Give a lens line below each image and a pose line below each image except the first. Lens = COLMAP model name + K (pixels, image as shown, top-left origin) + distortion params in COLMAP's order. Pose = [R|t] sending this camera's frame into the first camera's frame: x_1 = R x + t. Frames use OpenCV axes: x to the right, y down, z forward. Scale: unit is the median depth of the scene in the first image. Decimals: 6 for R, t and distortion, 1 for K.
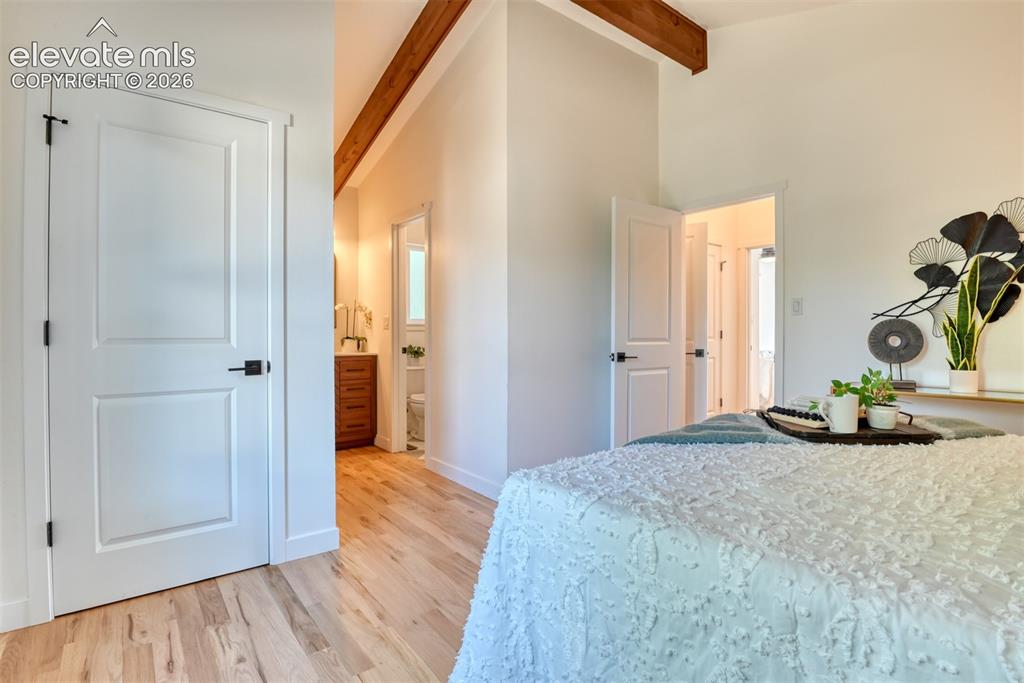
lens RADIAL K [[512.1, 0, 512.8], [0, 512.1, 337.2], [0, 0, 1]] dist [-0.031922, -0.000591]
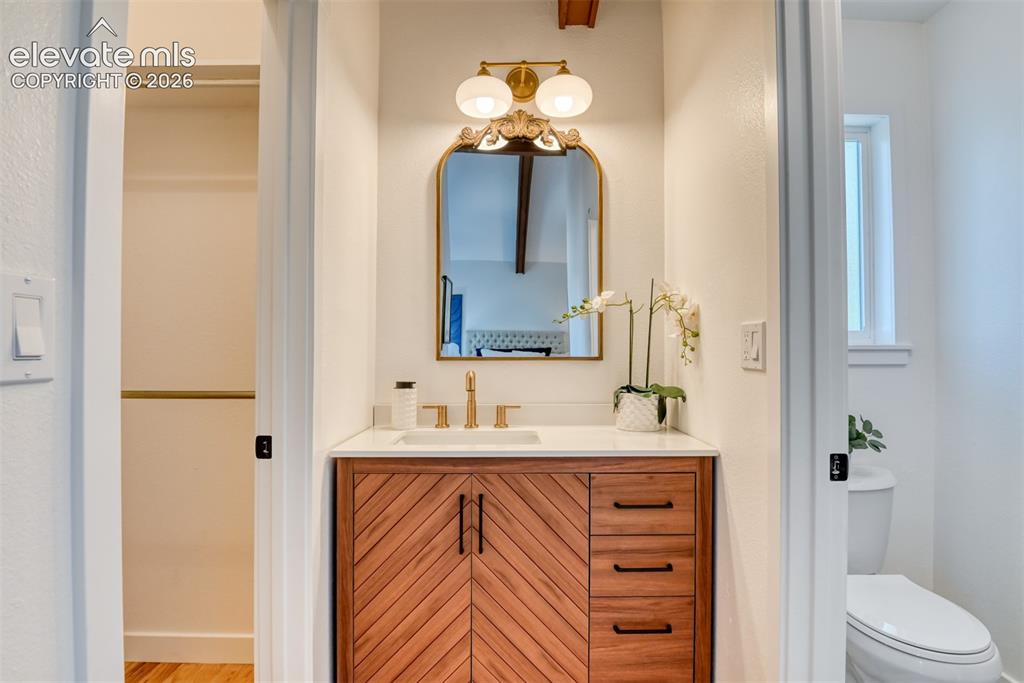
lens RADIAL K [[512.1, 0, 510.4], [0, 512.1, 346.0], [0, 0, 1]] dist [-0.031922, -0.000591]
pose [[0.796304, -0.015223, -0.604706, -0.178463], [-0.005384, 0.999465, -0.032251, -0.016485], [0.604873, 0.028938, 0.795796, 0.675919]]
